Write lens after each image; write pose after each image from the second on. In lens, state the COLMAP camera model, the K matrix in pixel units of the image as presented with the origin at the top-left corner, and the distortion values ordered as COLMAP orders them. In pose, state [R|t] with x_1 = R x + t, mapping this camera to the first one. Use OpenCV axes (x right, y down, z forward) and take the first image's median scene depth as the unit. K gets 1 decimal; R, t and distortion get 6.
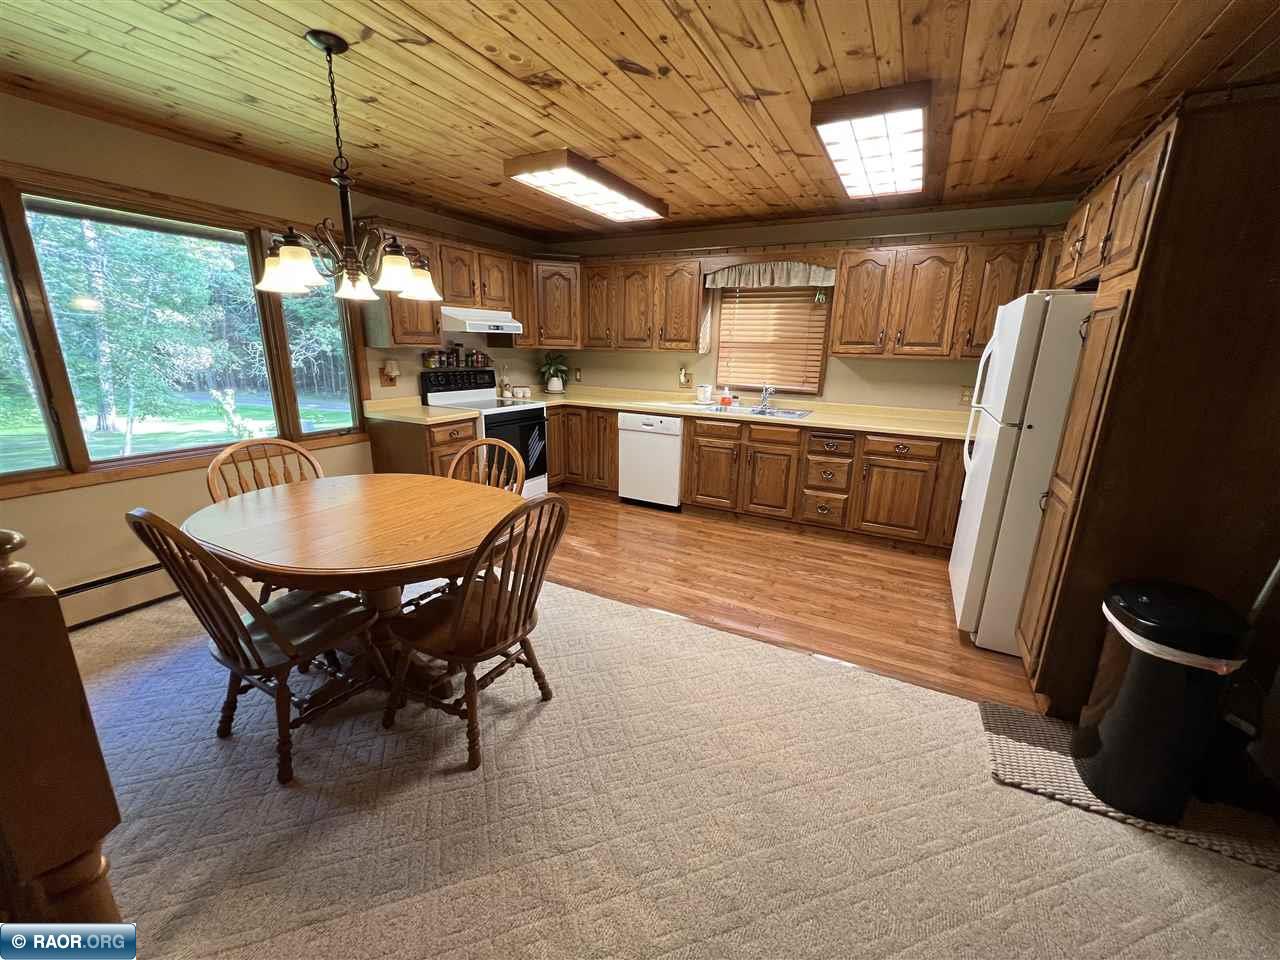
lens RADIAL K [[509.3, 0, 640.0], [0, 509.3, 480.0], [0, 0, 1]] dist [0.000327, 0.000022]
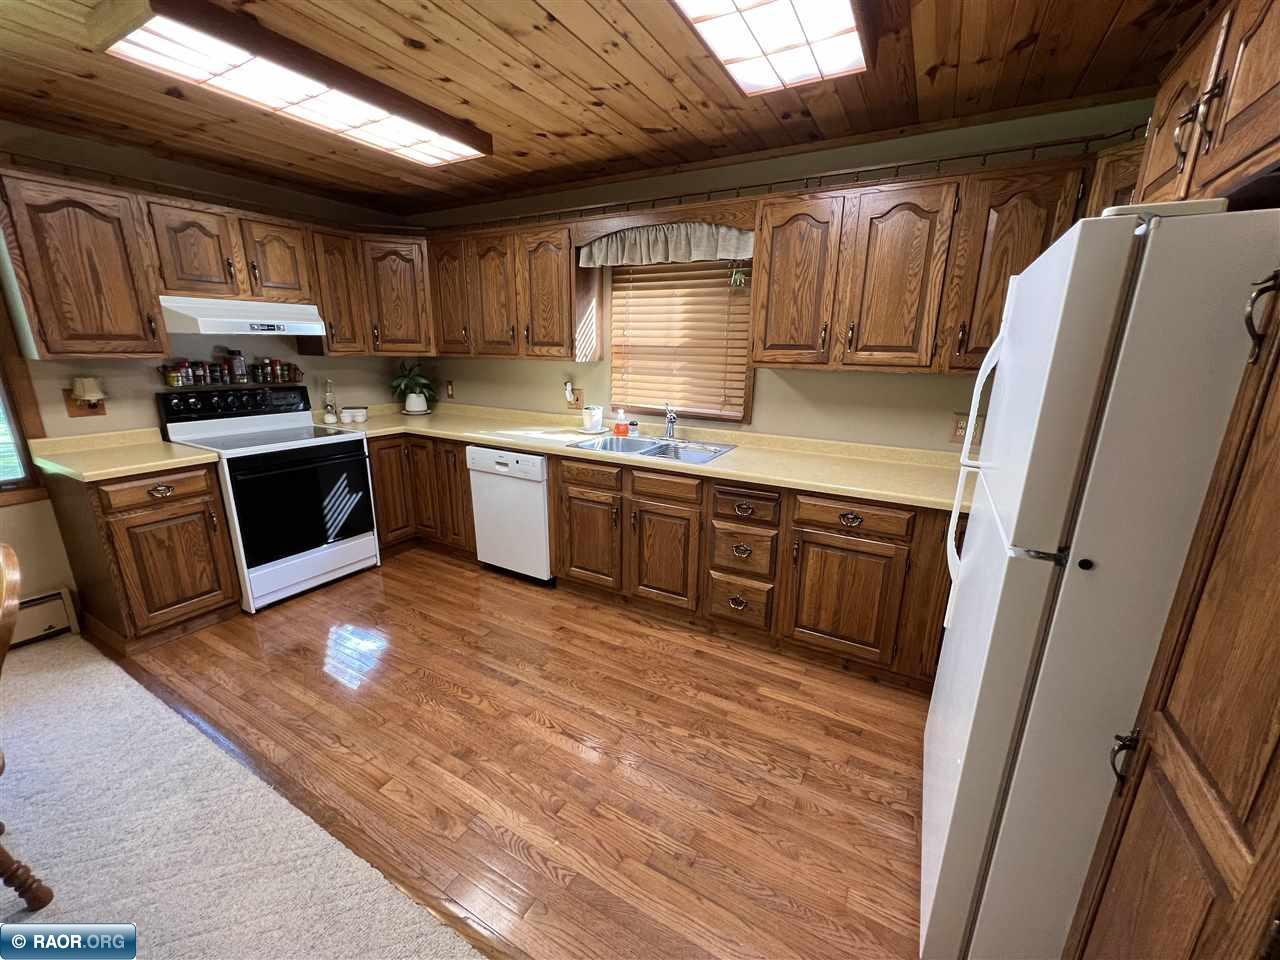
lens RADIAL K [[507.5, 0, 640.0], [0, 507.5, 480.0], [0, 0, 1]] dist [-0.000180, 0.000217]
pose [[0.999642, -0.000119, -0.026764, 0.248301], [0.000102, 1.000000, -0.000632, -0.097289], [0.026764, 0.000629, 0.999642, 0.344800]]
